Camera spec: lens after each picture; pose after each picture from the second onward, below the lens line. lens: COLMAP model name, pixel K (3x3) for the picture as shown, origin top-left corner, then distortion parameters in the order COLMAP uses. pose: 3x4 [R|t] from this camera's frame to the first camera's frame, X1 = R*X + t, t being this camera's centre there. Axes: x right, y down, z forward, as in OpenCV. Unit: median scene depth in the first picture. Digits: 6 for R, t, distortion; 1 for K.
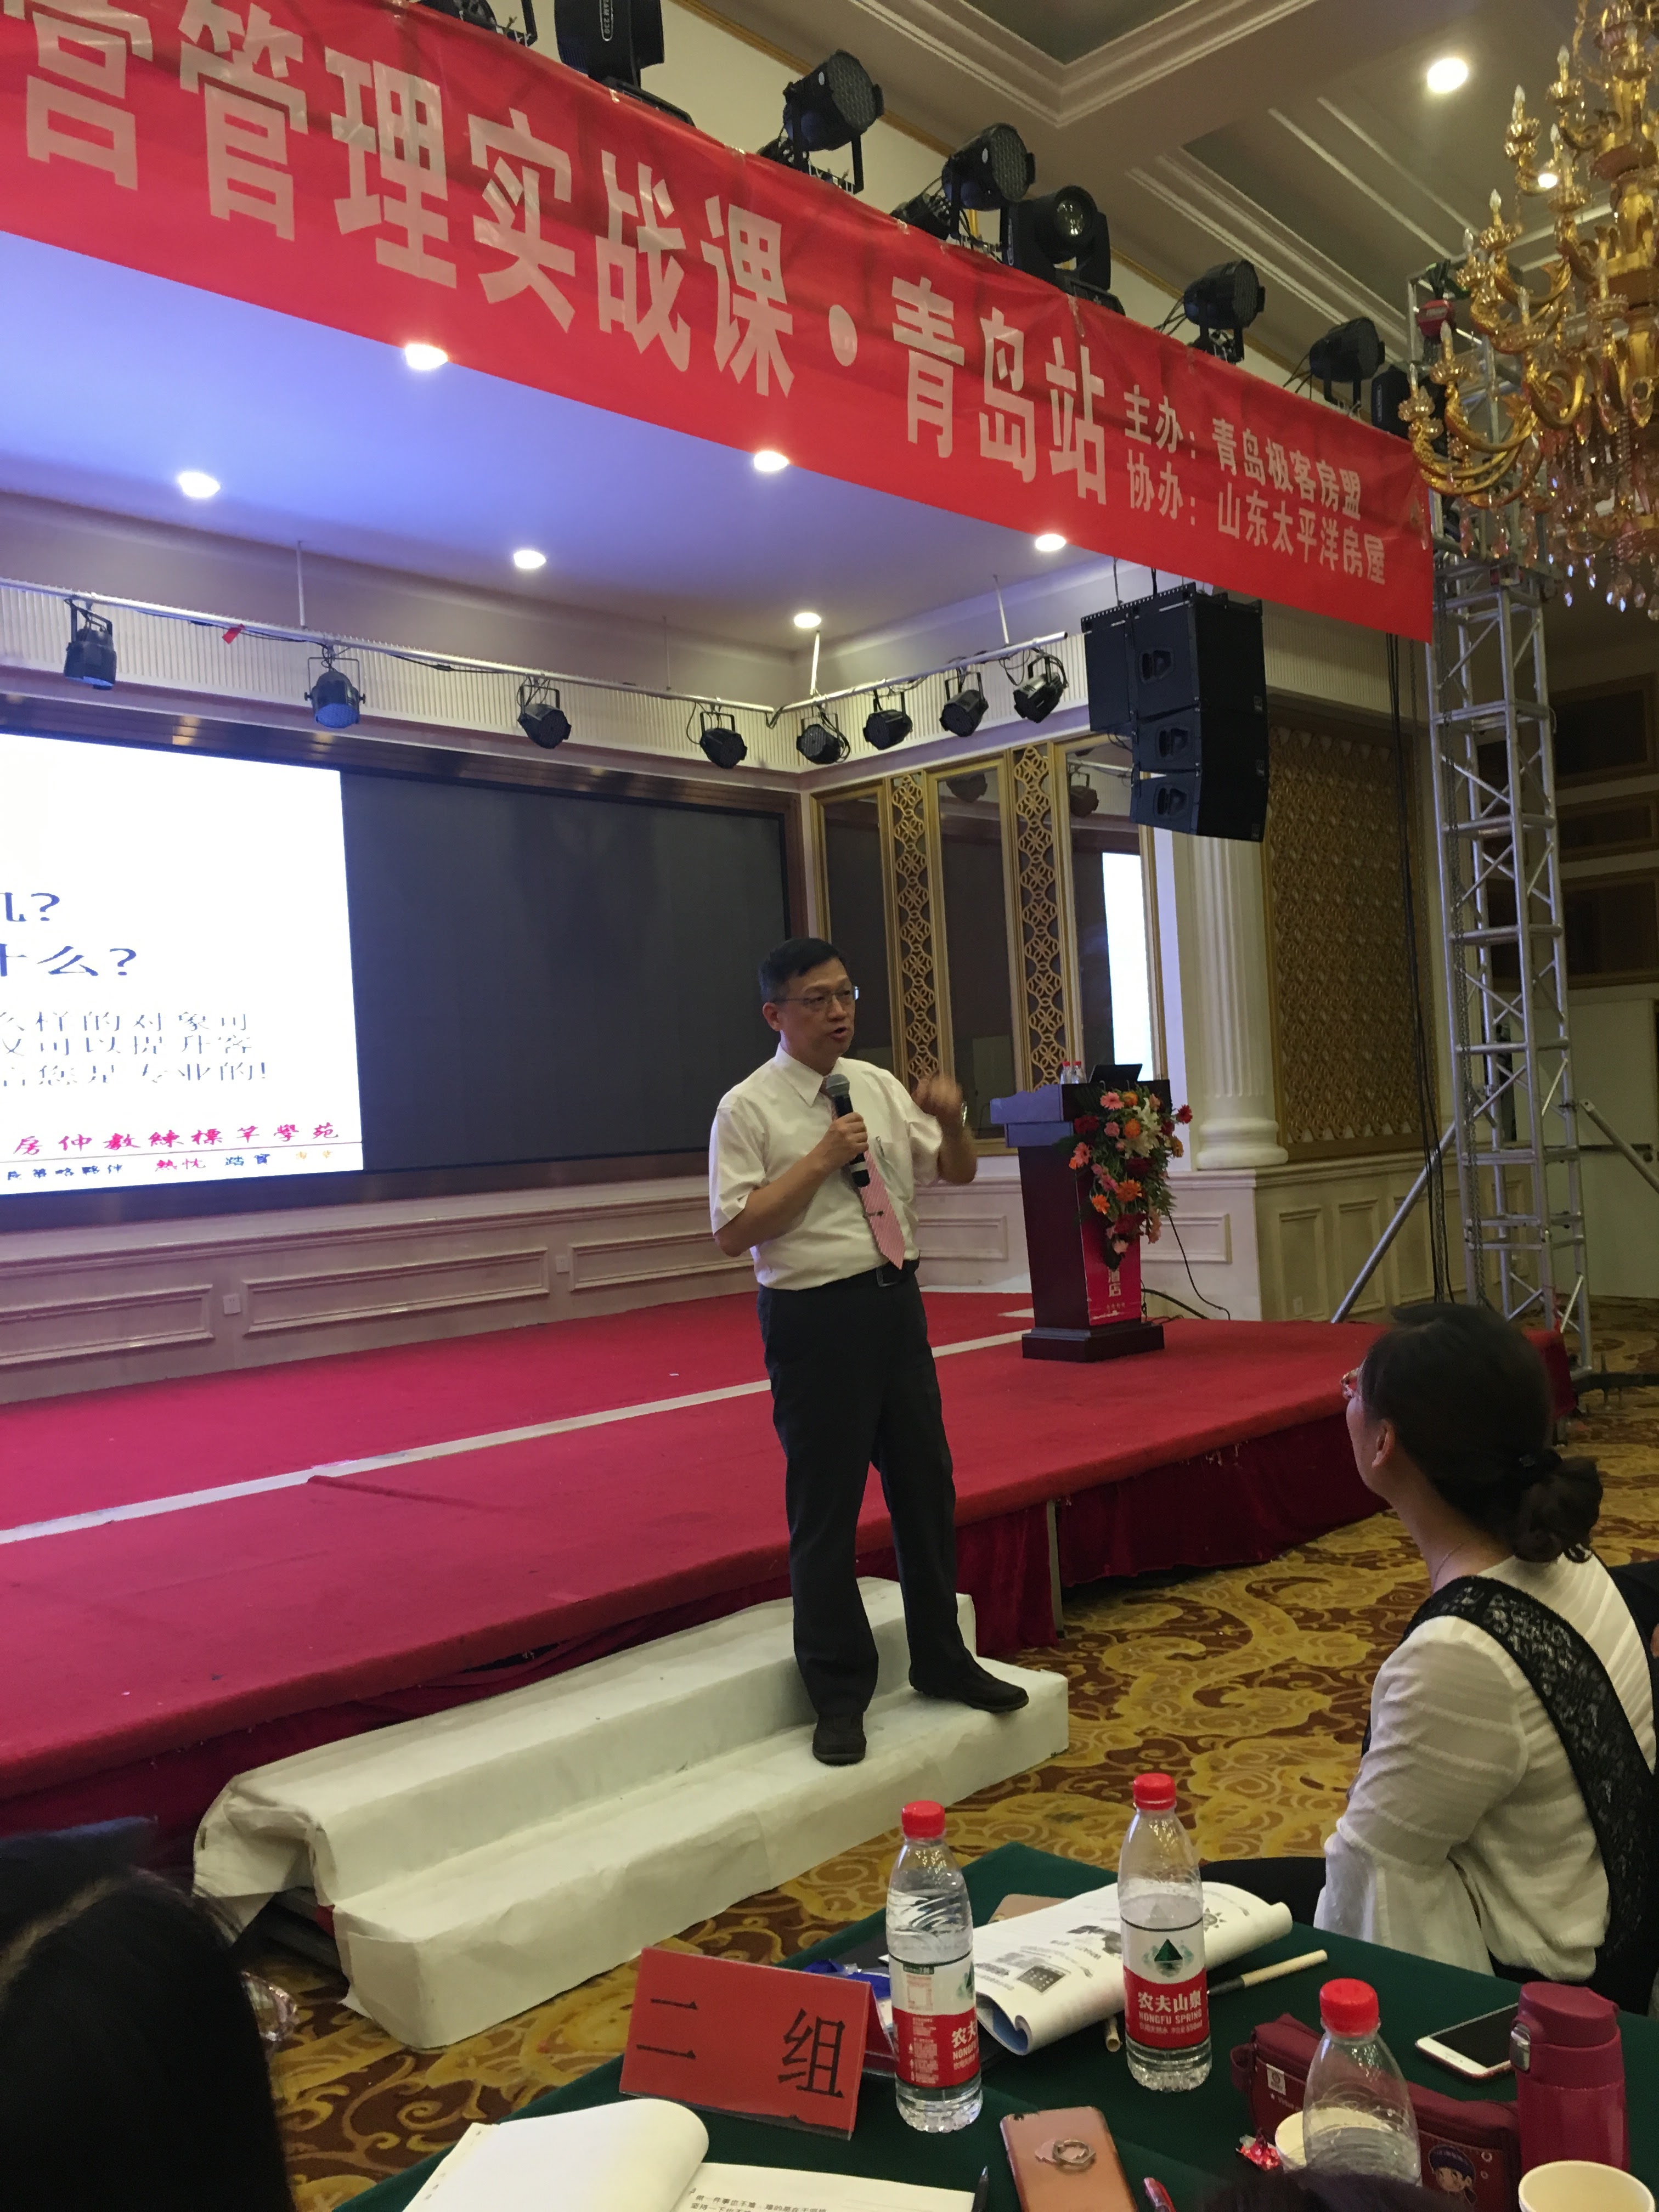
lens RADIAL K [[1879.1, 0, 835.1], [0, 1879.1, 1110.7], [0, 0, 1]] dist [0.088844, -0.141849]
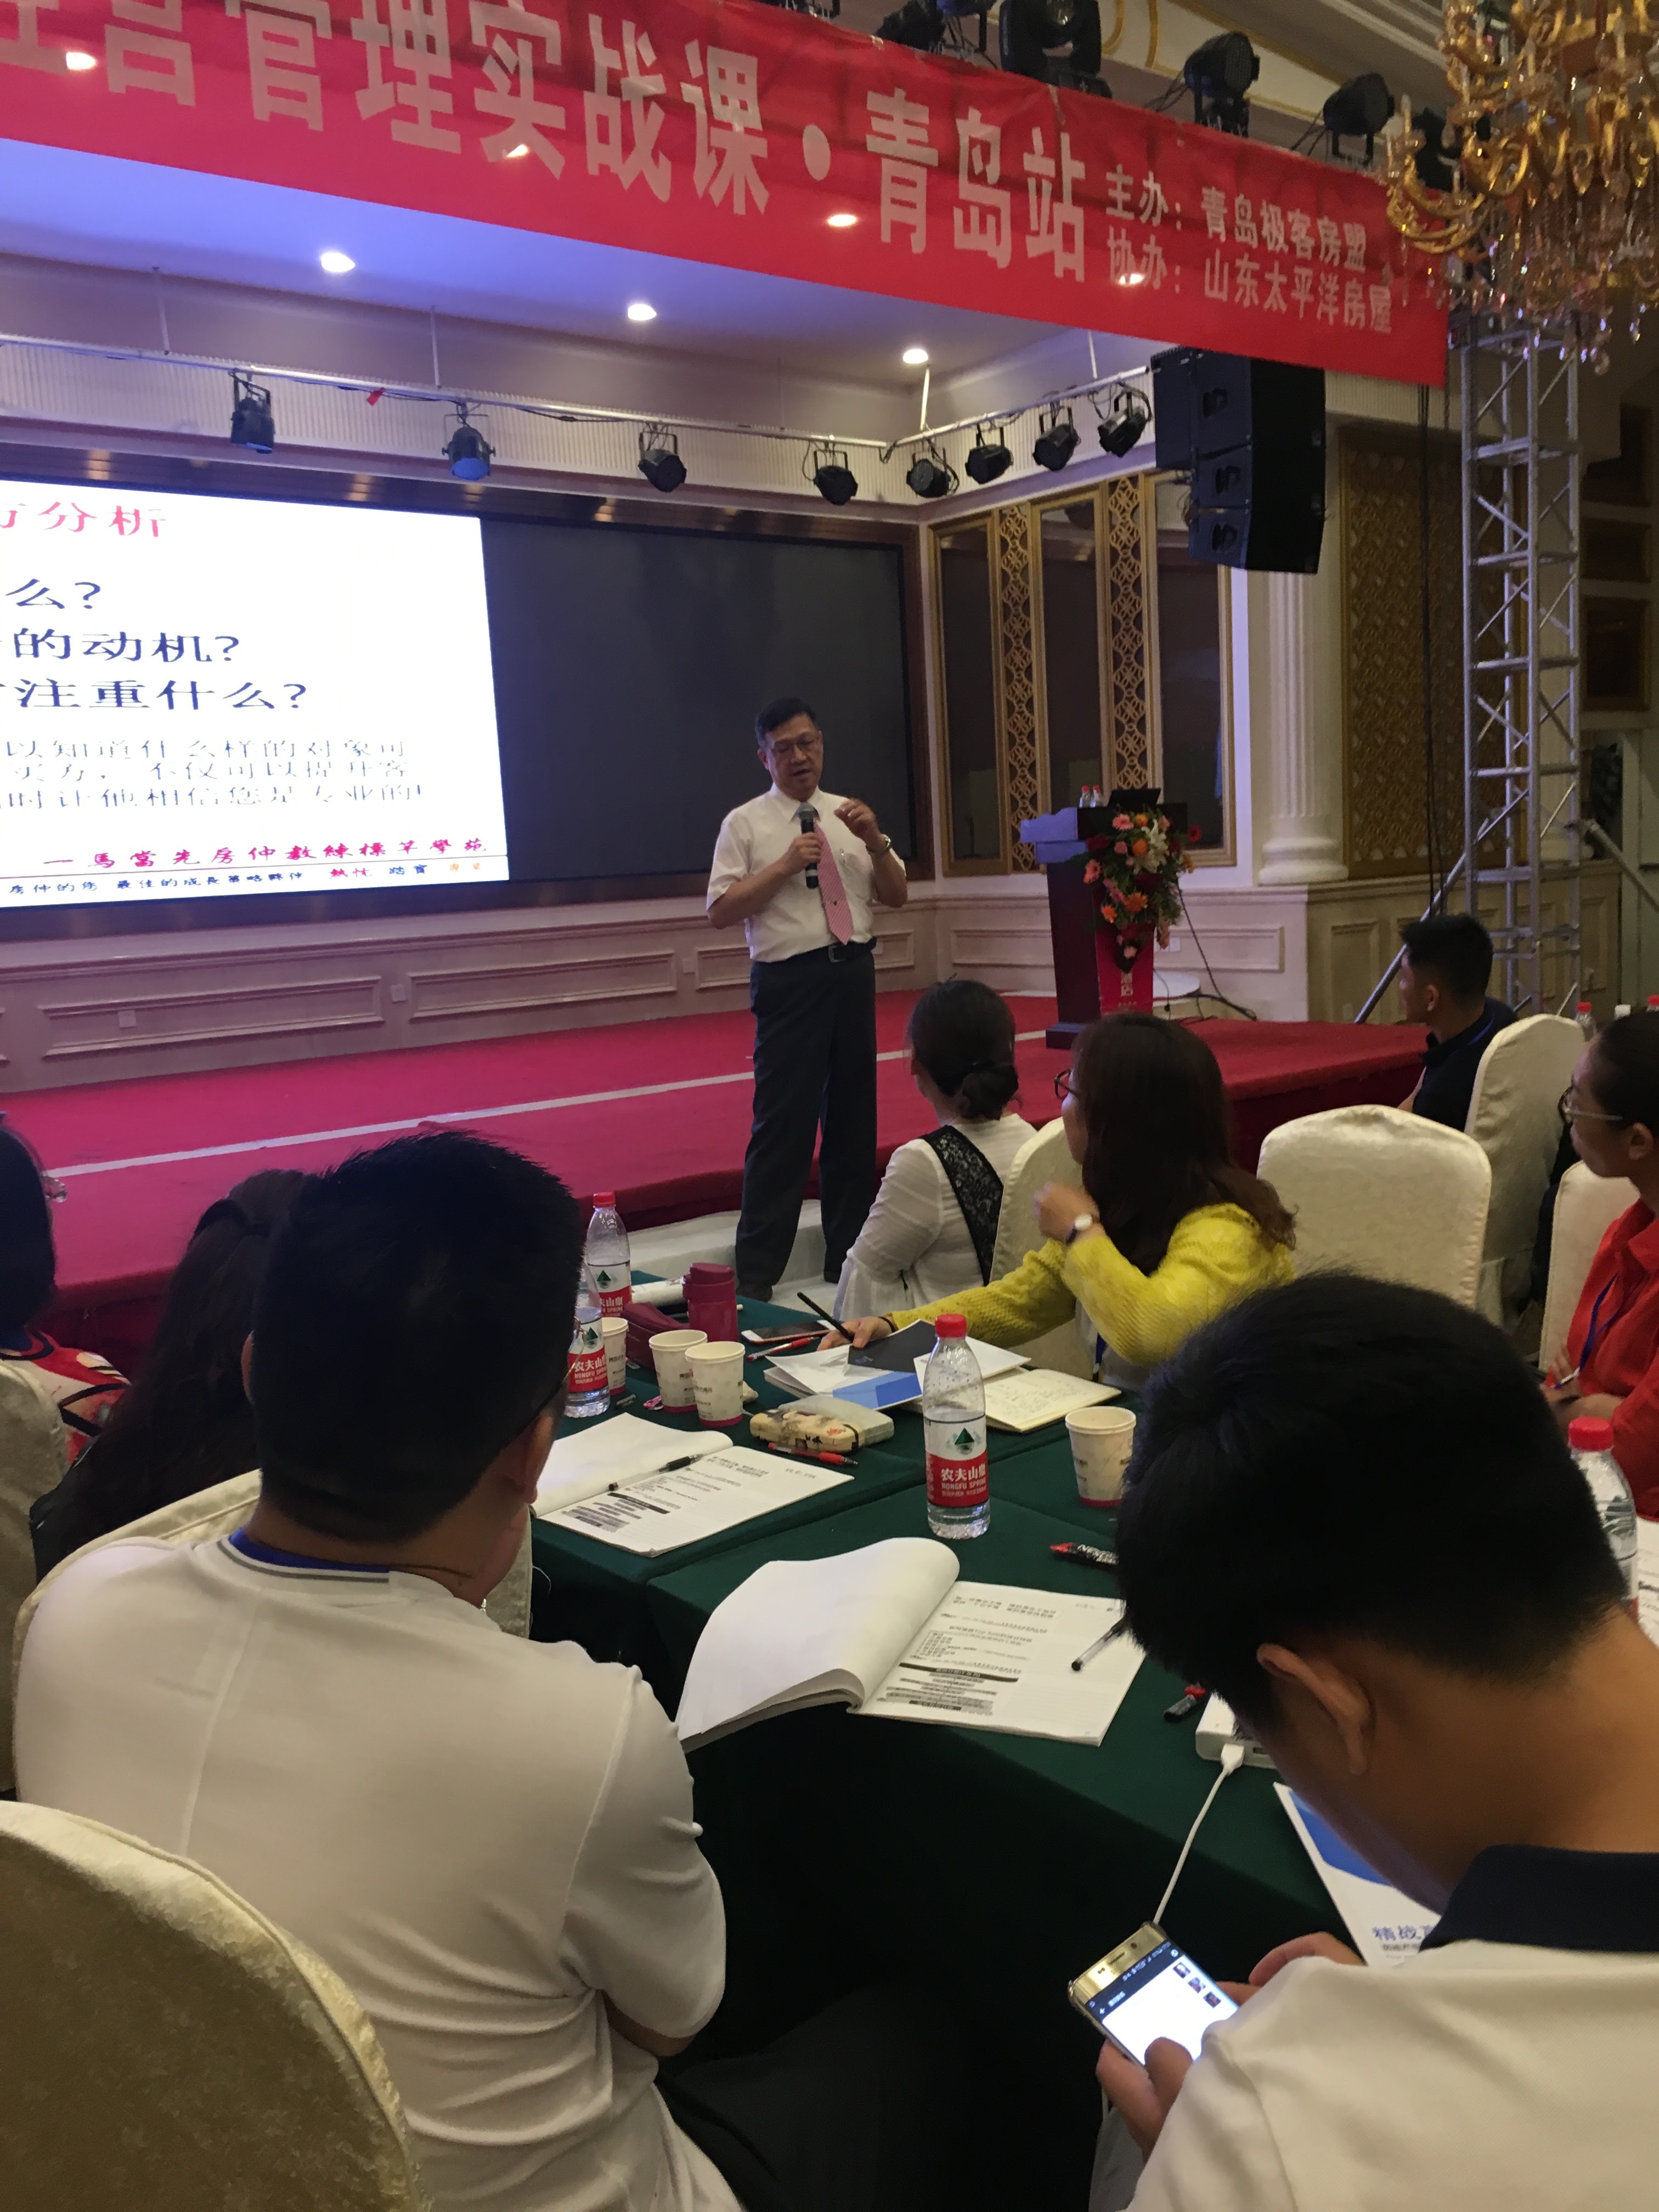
lens RADIAL K [[1879.1, 0, 835.1], [0, 1879.1, 1110.7], [0, 0, 1]] dist [0.088844, -0.141849]
pose [[0.991922, 0.022501, -0.124837, 0.121571], [-0.003625, 0.988768, 0.149412, -0.002668], [0.126796, -0.147753, 0.980863, -0.156929]]
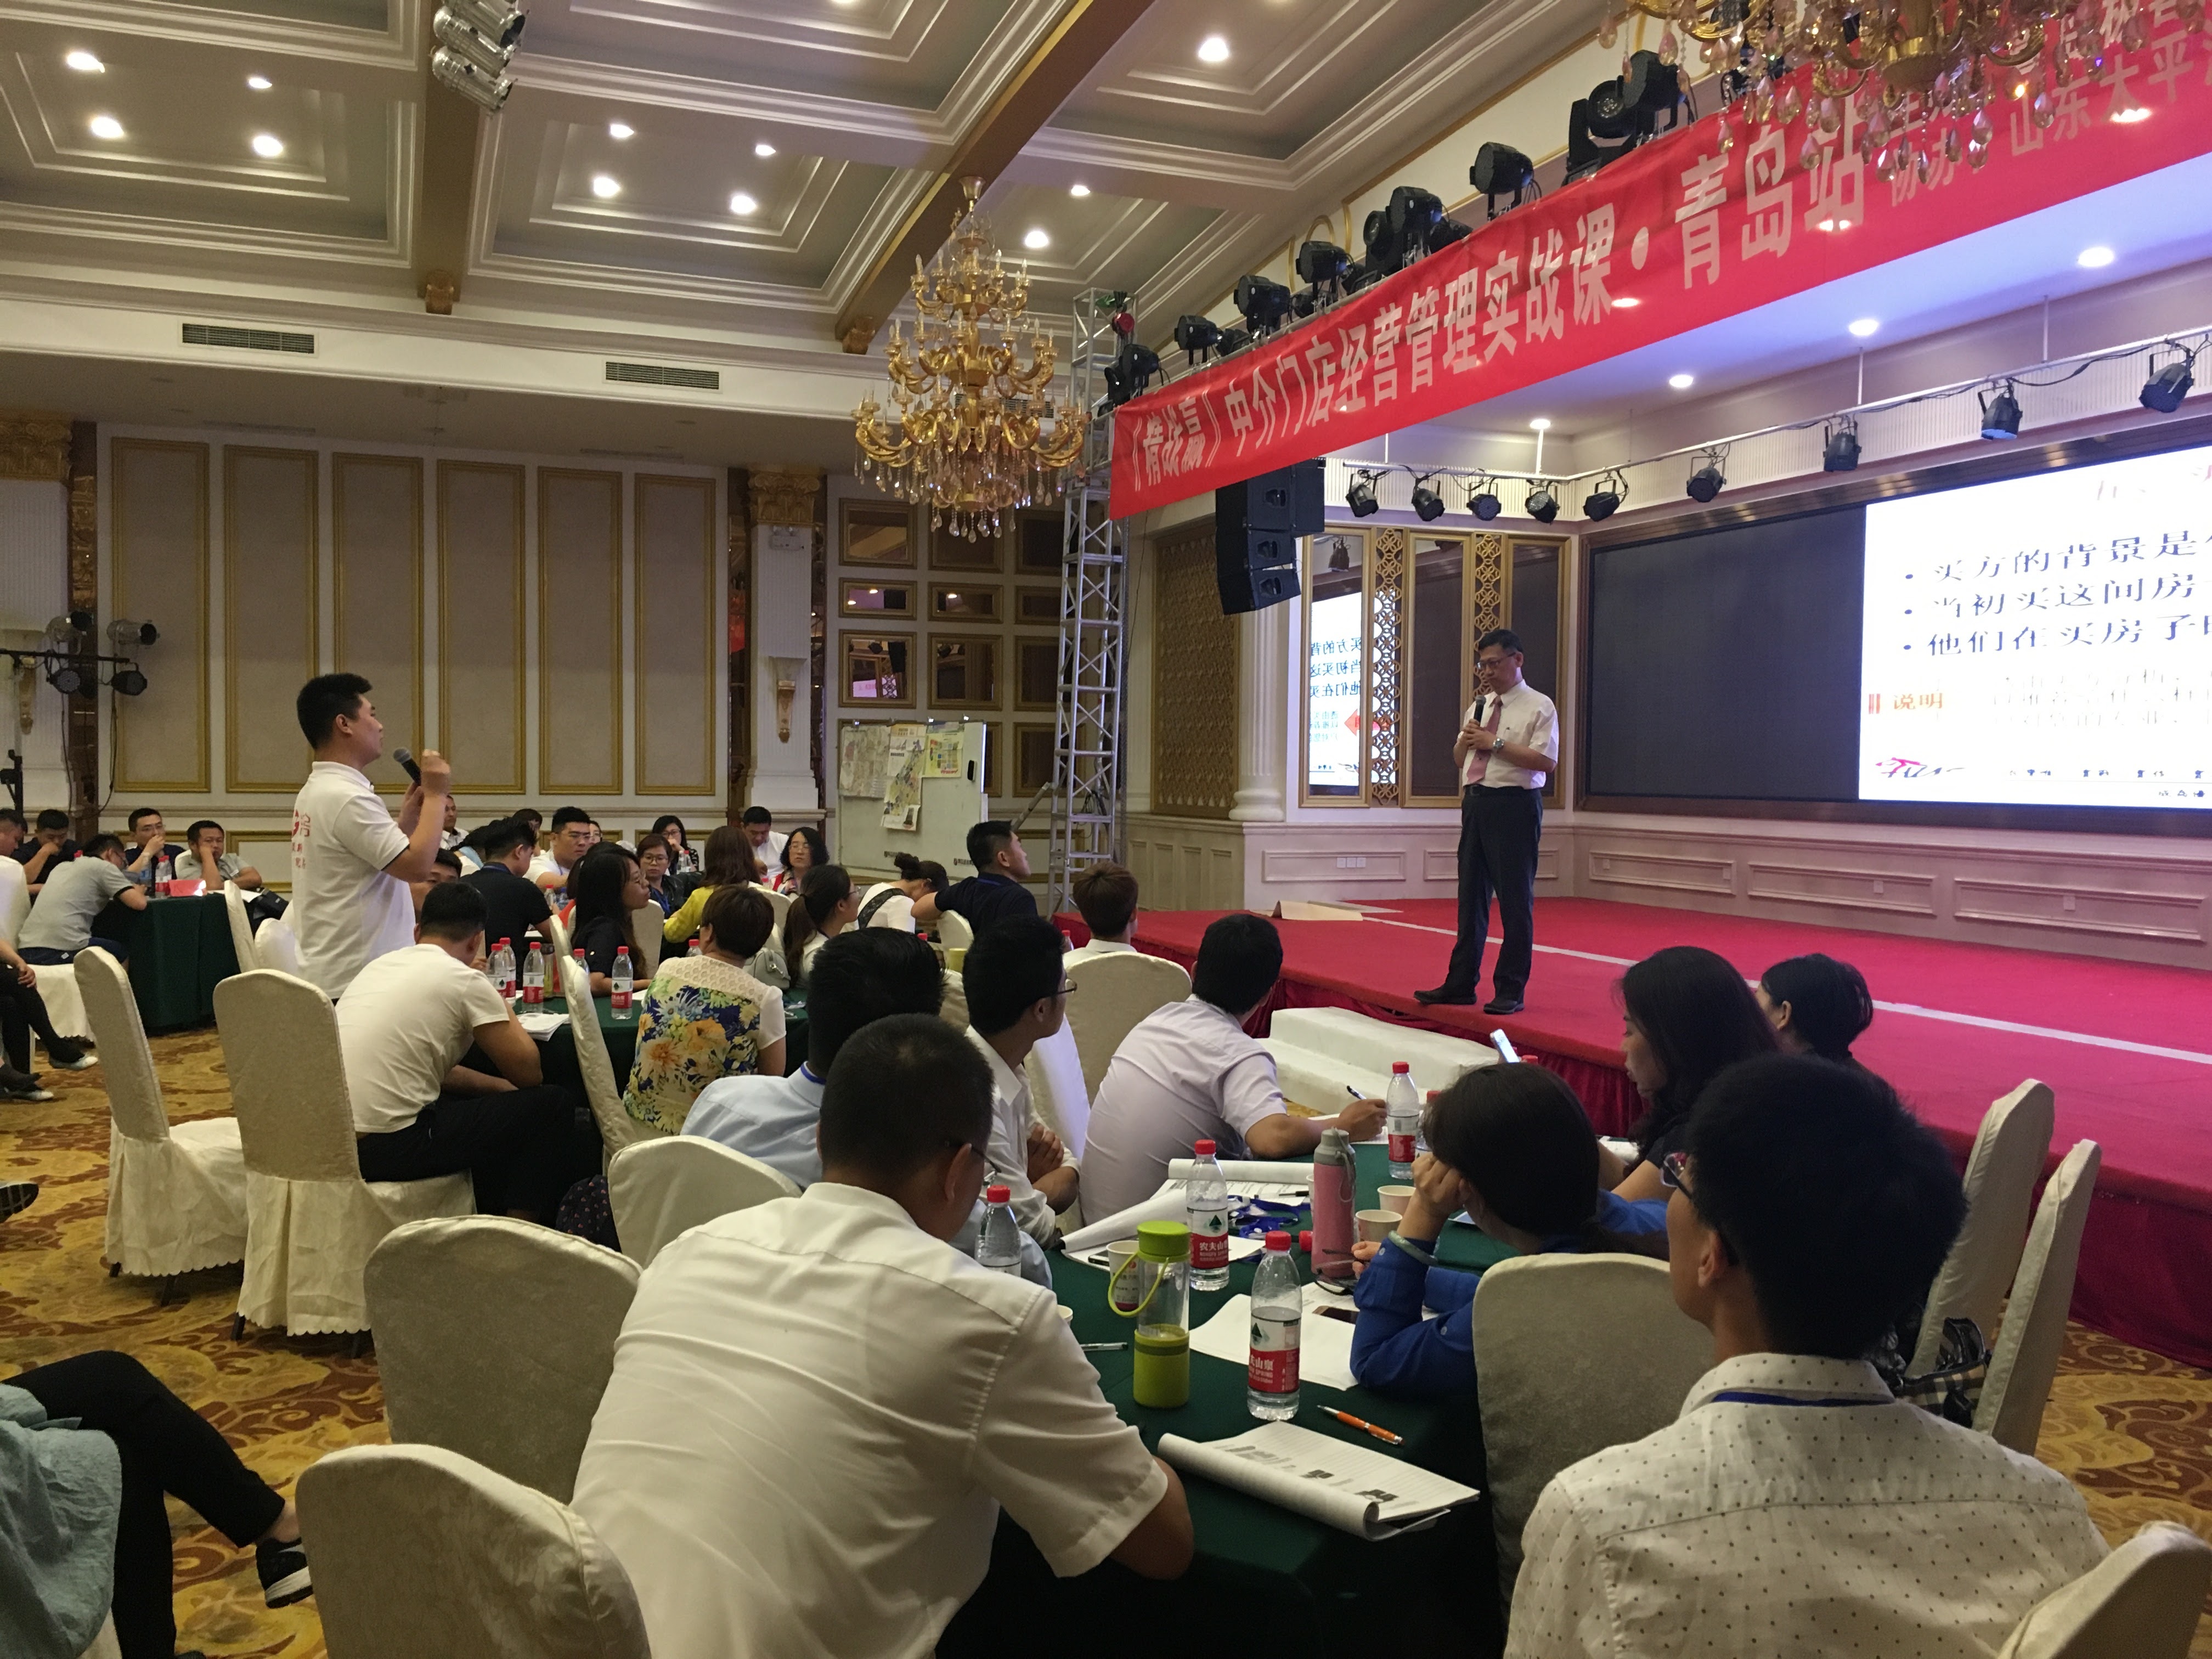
lens RADIAL K [[1858.6, 0, 1143.9], [0, 1858.6, 825.3], [0, 0, 1]] dist [0.088461, -0.130248]
pose [[-0.413825, 0.081599, -0.906692, 1.057663], [0.016274, 0.996479, 0.082252, -0.063871], [0.910211, 0.019282, -0.413696, 0.882229]]
